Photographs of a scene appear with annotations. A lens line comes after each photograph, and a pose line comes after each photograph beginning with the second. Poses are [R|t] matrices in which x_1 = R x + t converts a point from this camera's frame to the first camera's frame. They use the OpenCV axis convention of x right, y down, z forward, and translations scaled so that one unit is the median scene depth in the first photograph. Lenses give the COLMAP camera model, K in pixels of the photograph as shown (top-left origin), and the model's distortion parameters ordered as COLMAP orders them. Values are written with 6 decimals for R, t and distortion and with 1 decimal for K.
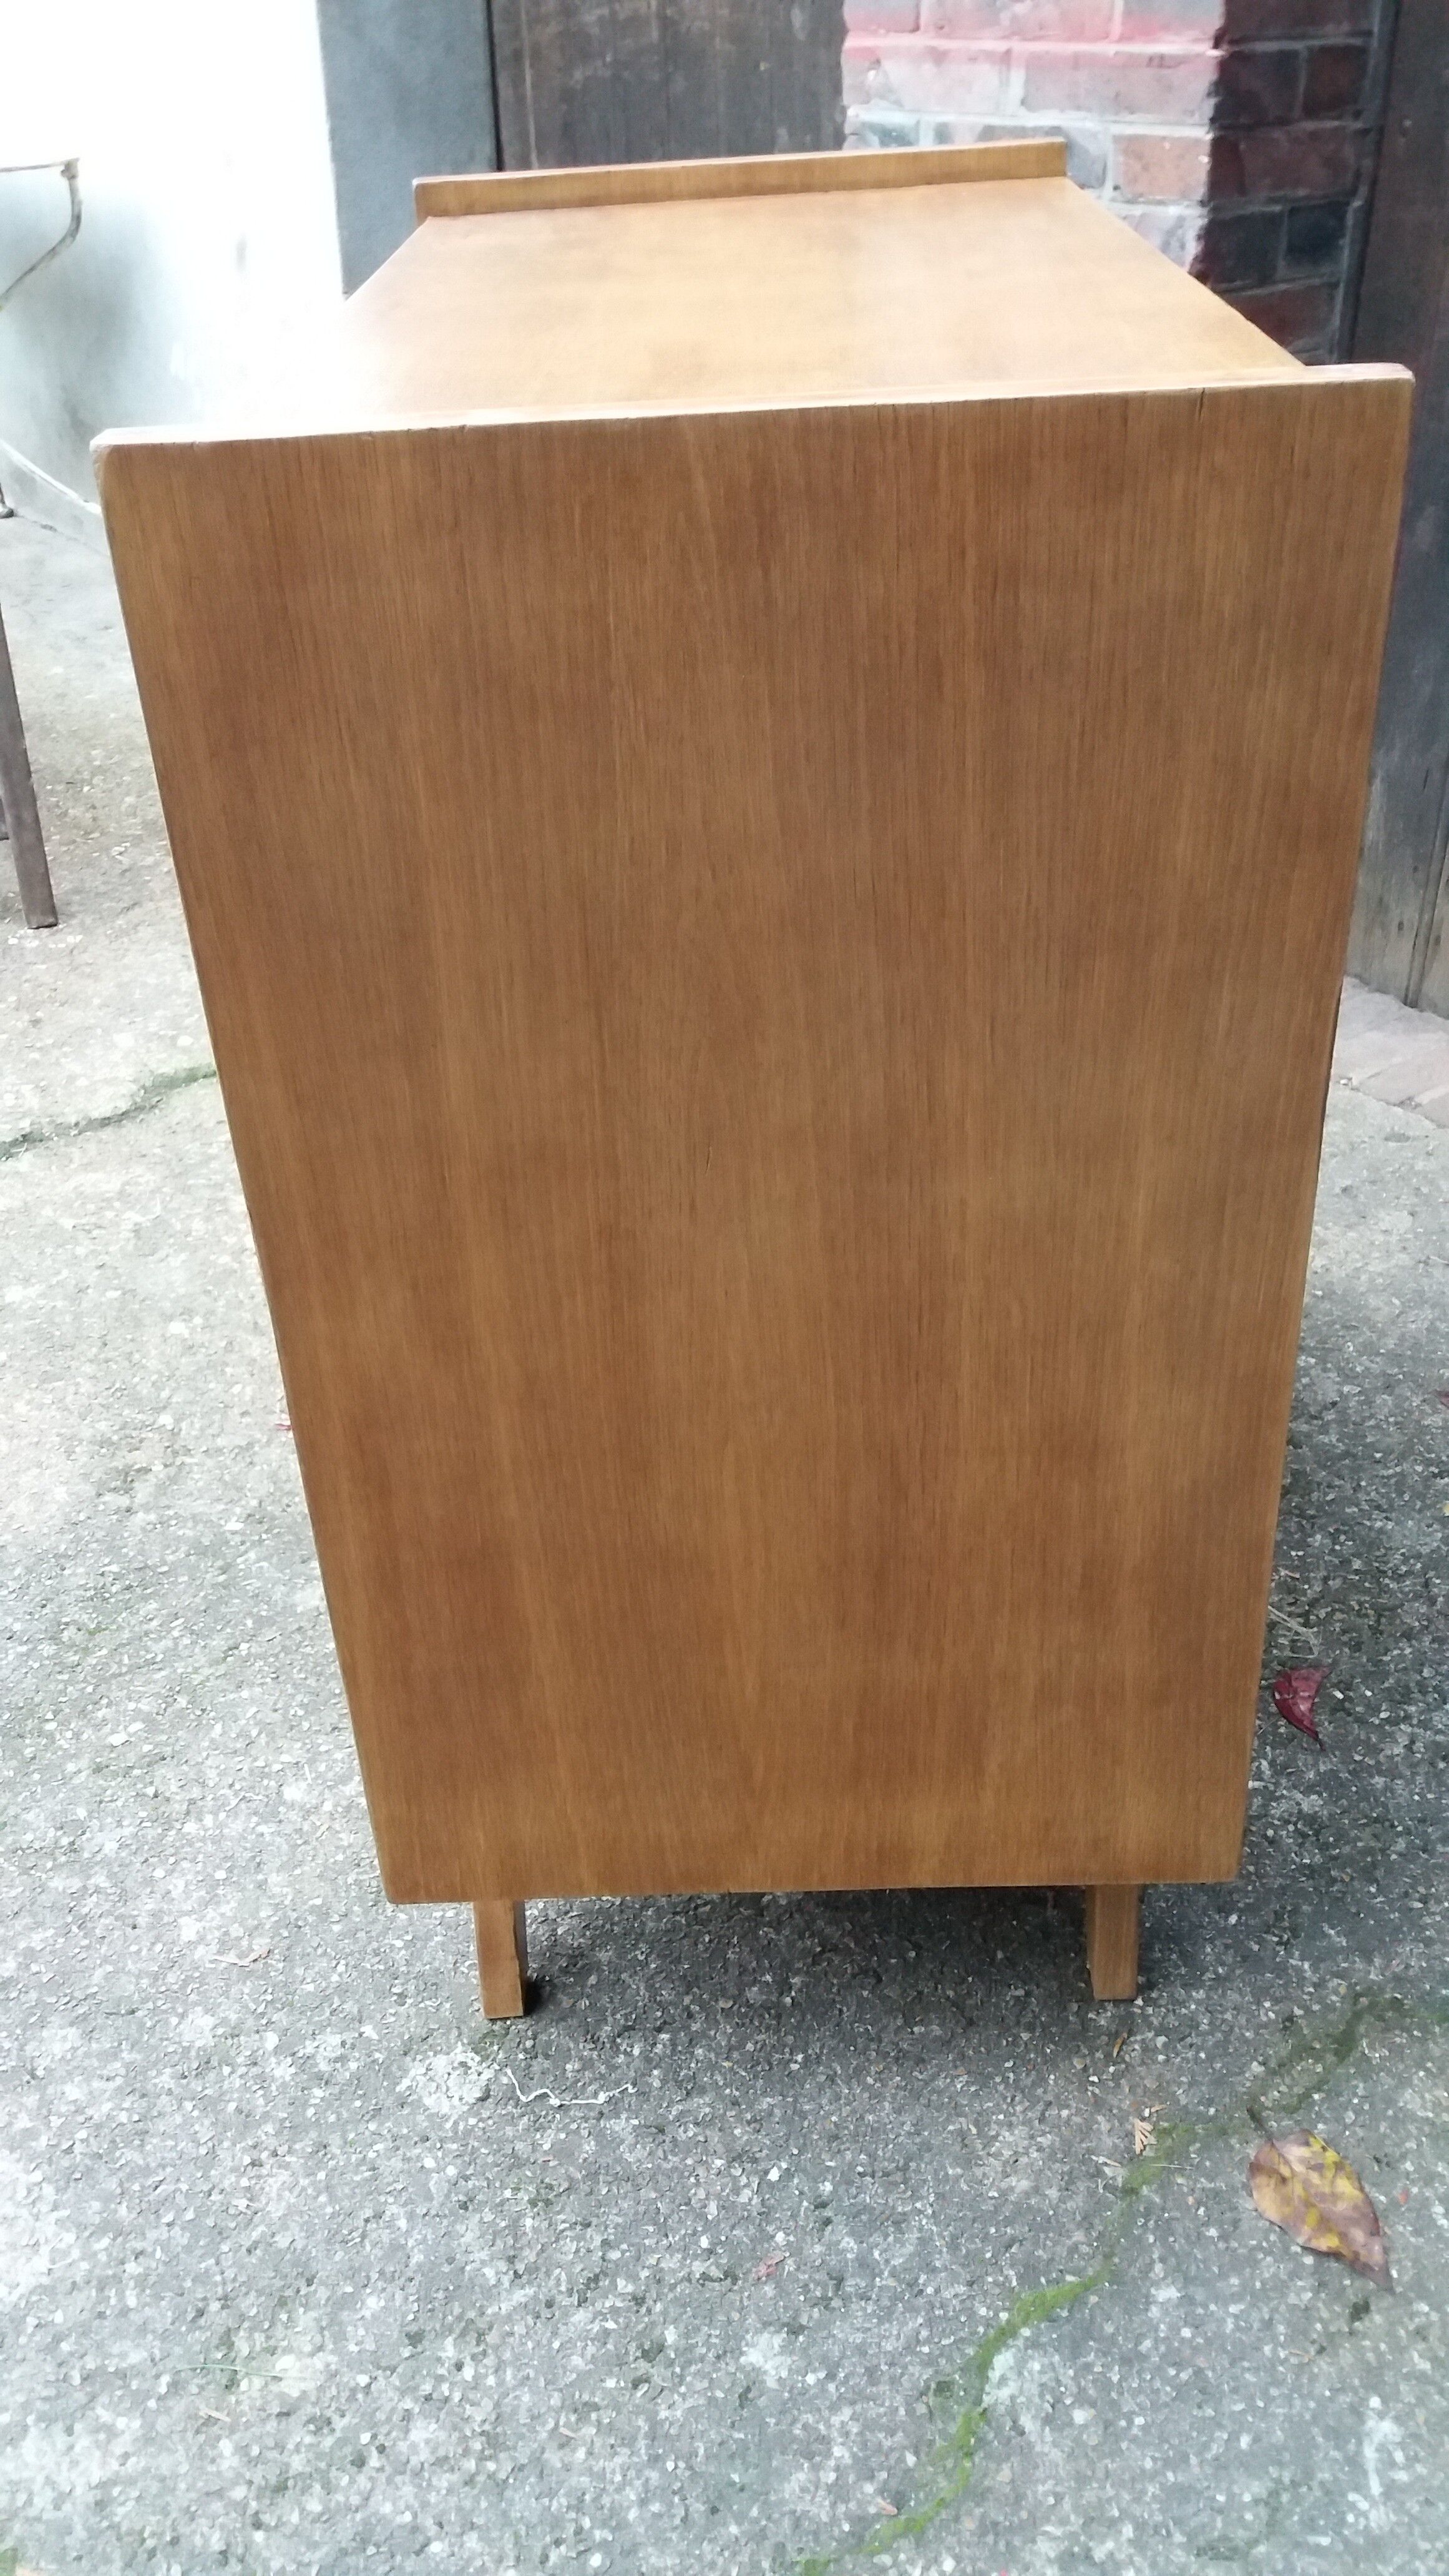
lens RADIAL K [[2116.5, 0, 779.5], [0, 2116.5, 1340.0], [0, 0, 1]] dist [-0.002468, -0.001896]
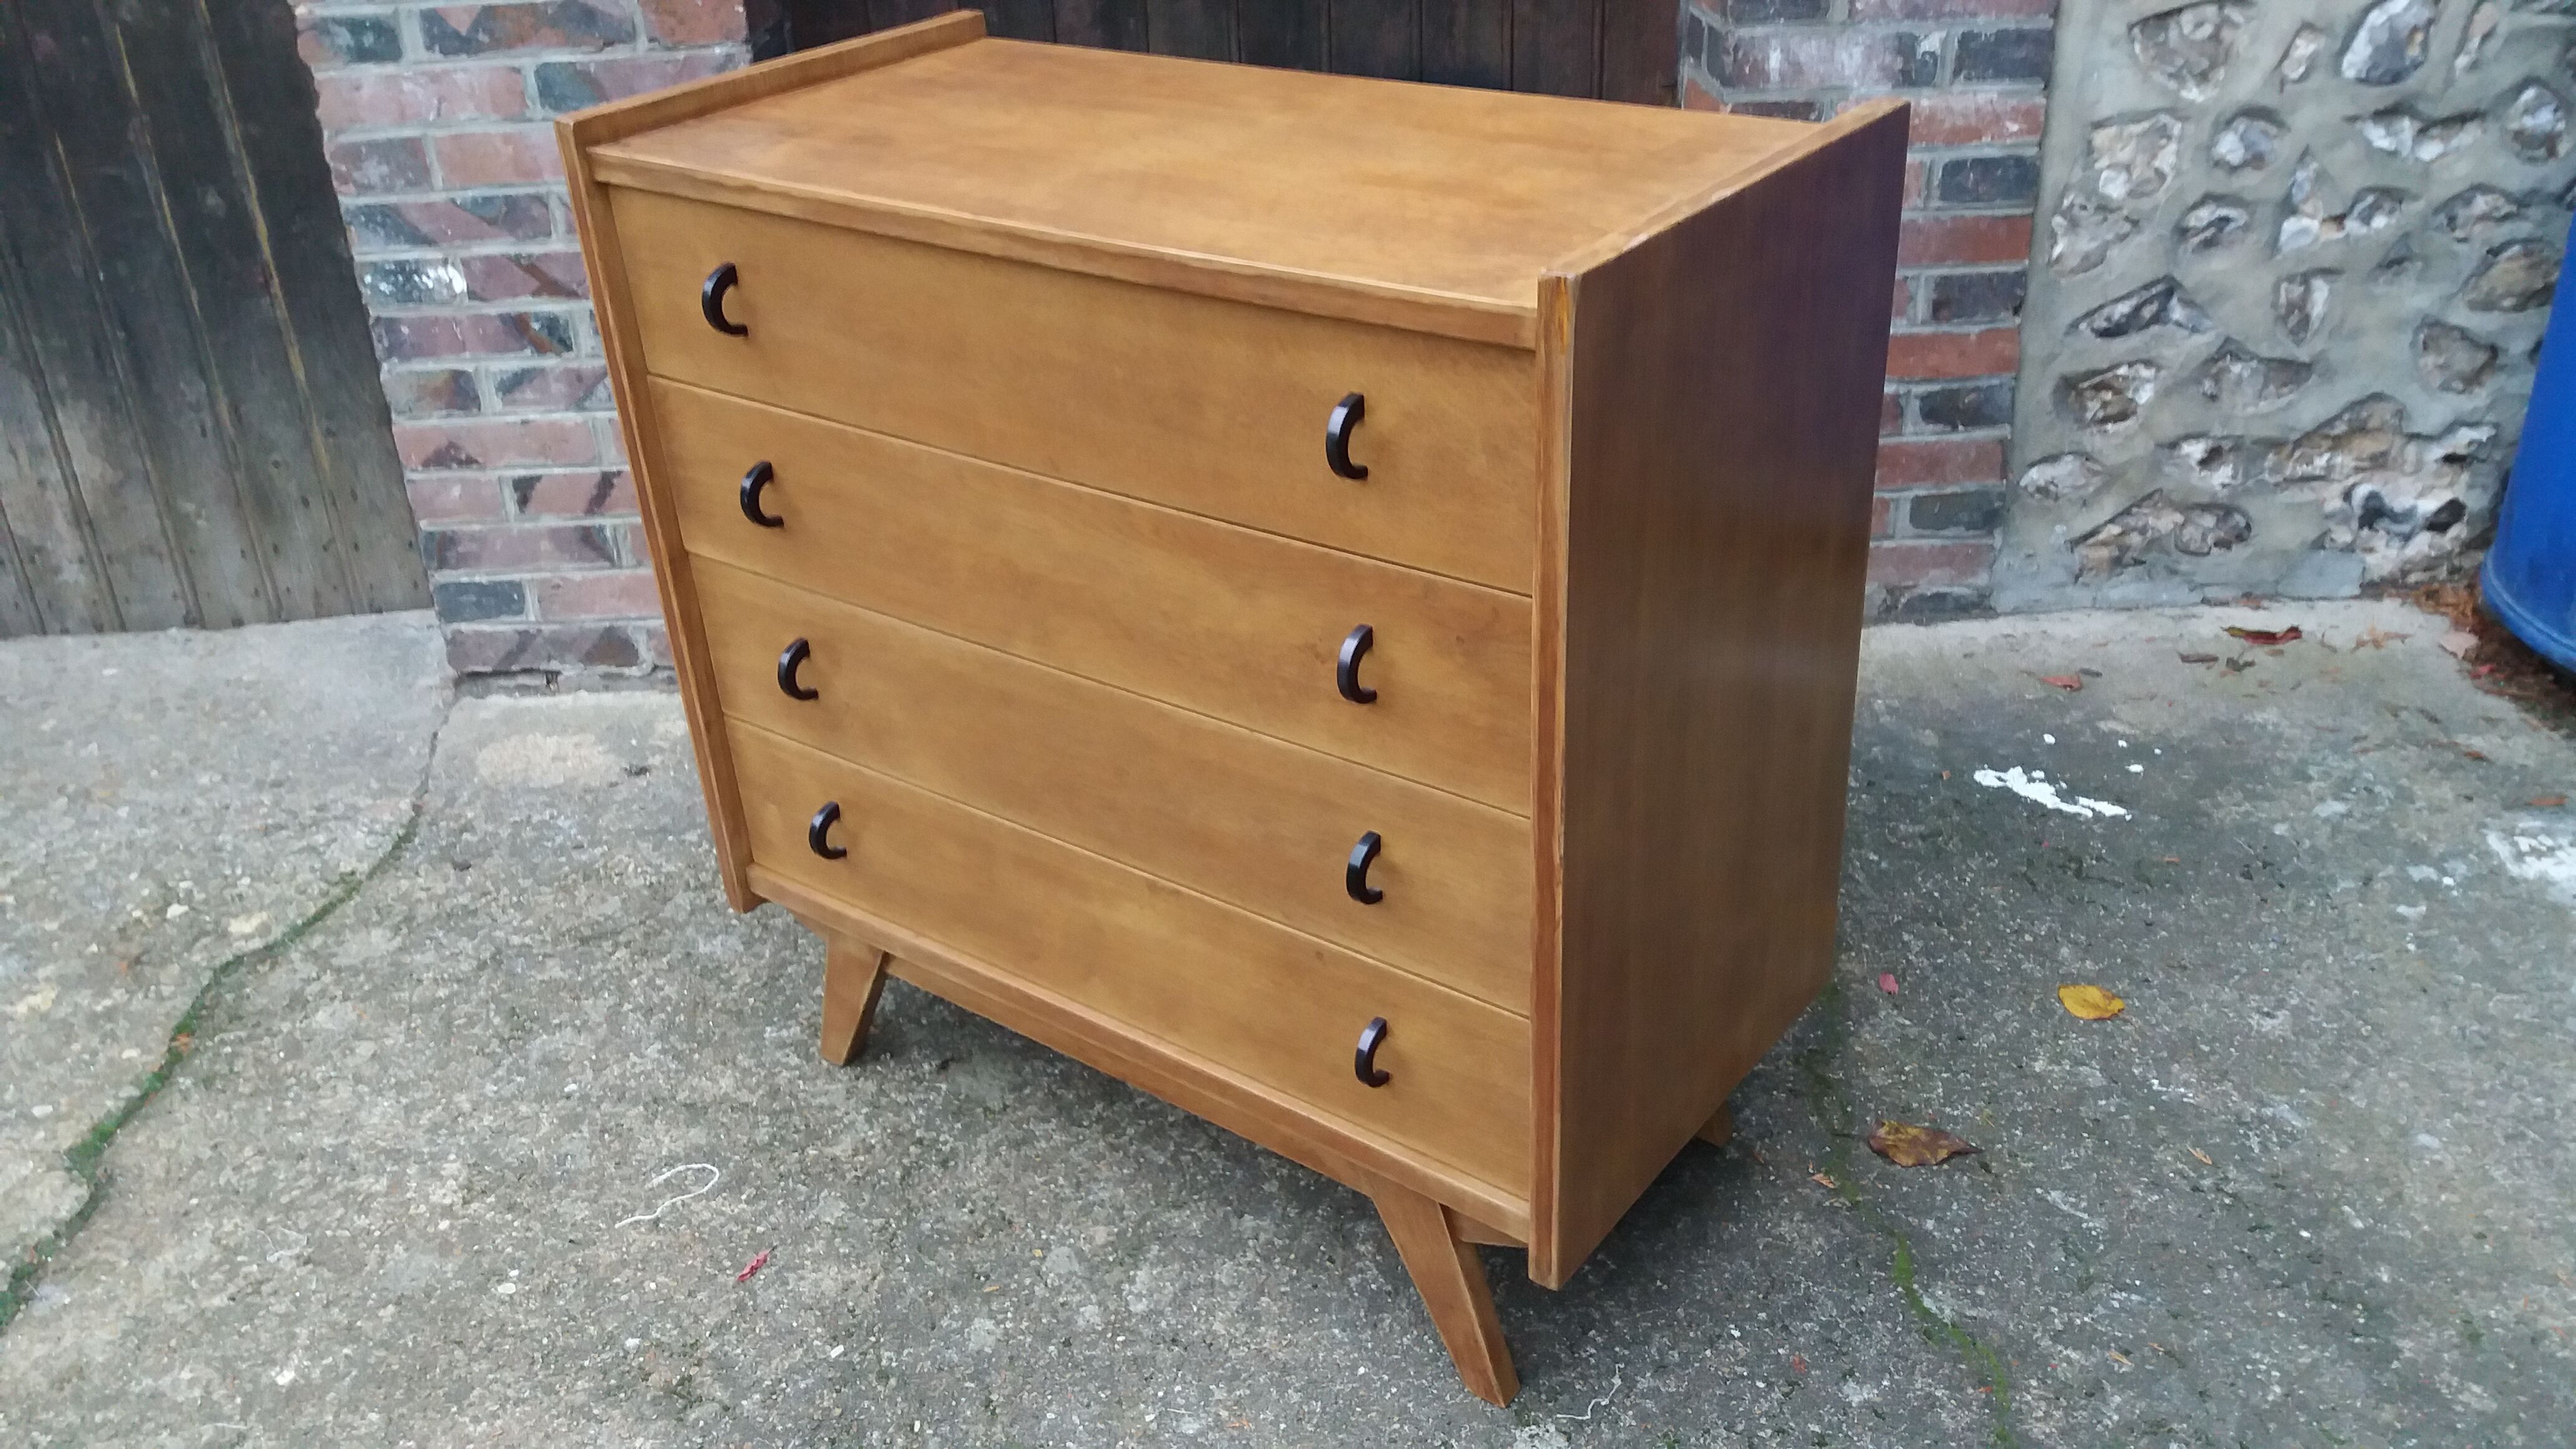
lens RADIAL K [[2109.9, 0, 1307.0], [0, 2109.9, 714.5], [0, 0, 1]] dist [0.016670, -0.006514]
pose [[0.605037, -0.372185, 0.703853, -0.999607], [0.464441, 0.883014, 0.067685, -0.202242], [-0.646703, 0.285947, 0.707113, 0.051556]]
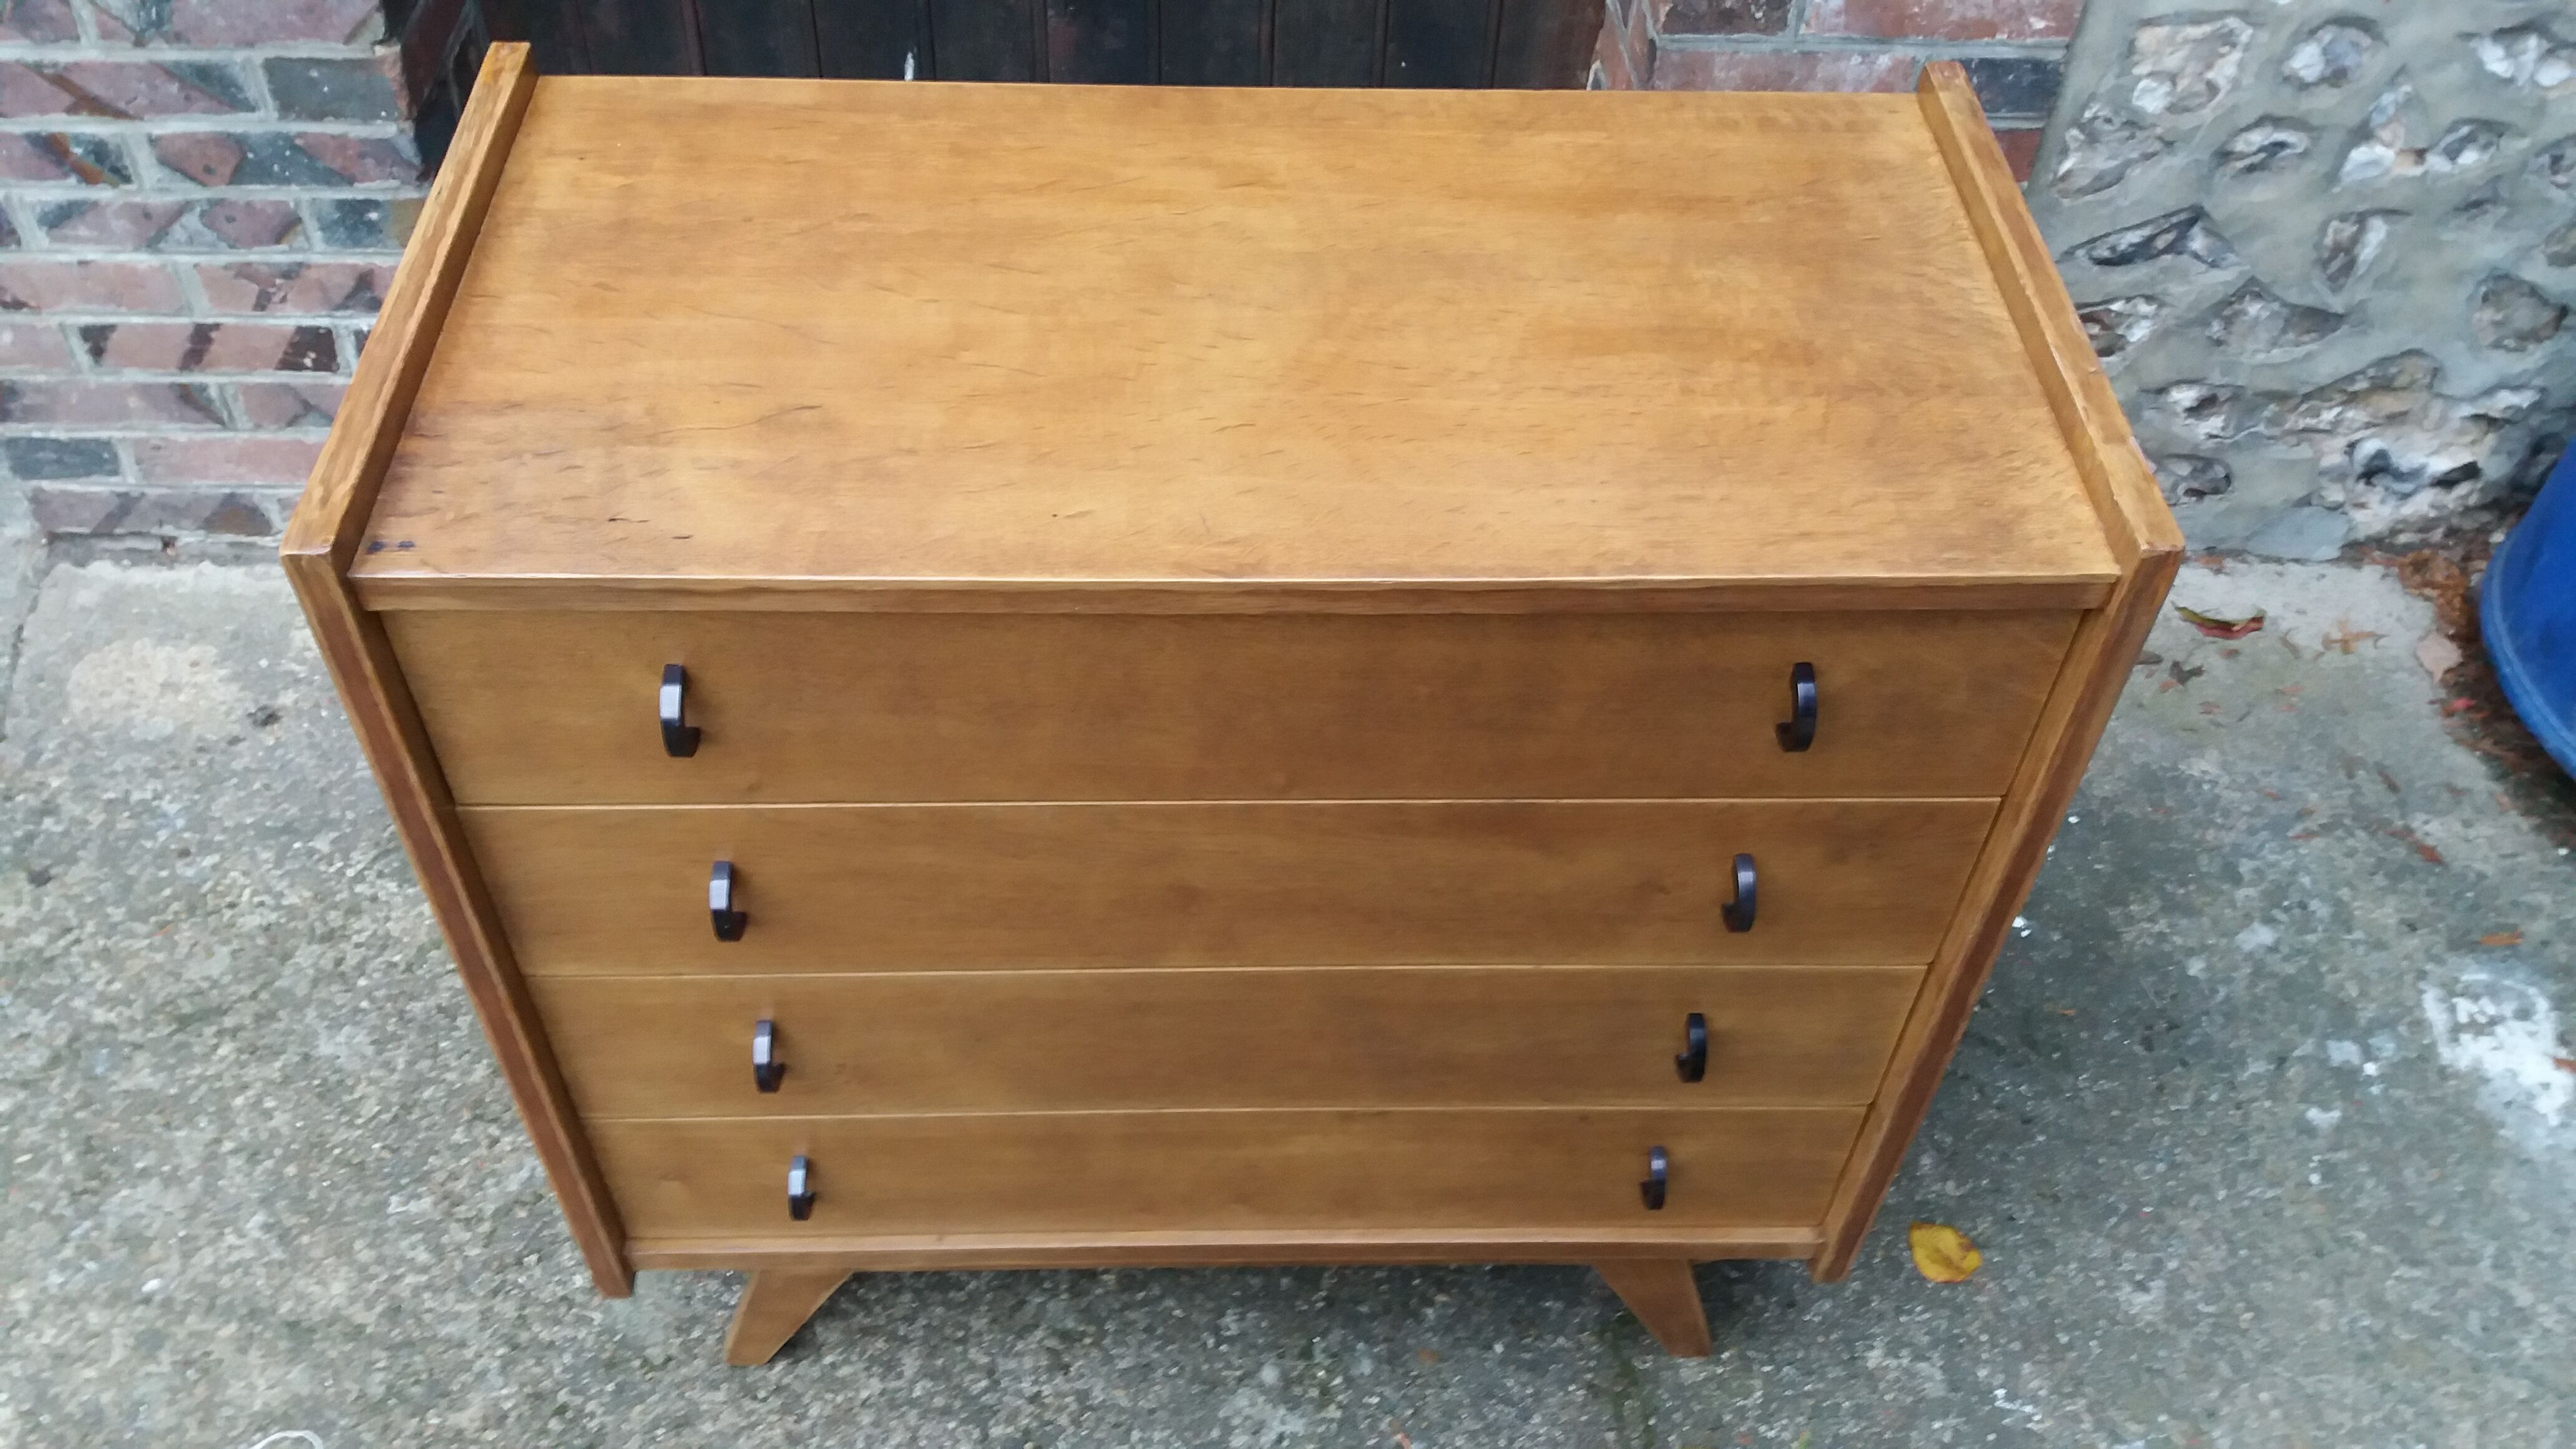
lens RADIAL K [[2116.5, 0, 1280.3], [0, 2116.5, 712.8], [0, 0, 1]] dist [-0.002468, -0.001896]
pose [[0.602756, -0.548057, 0.579930, -0.435653], [0.404231, 0.836365, 0.370257, -0.635302], [-0.687955, 0.011251, 0.725666, 0.158009]]
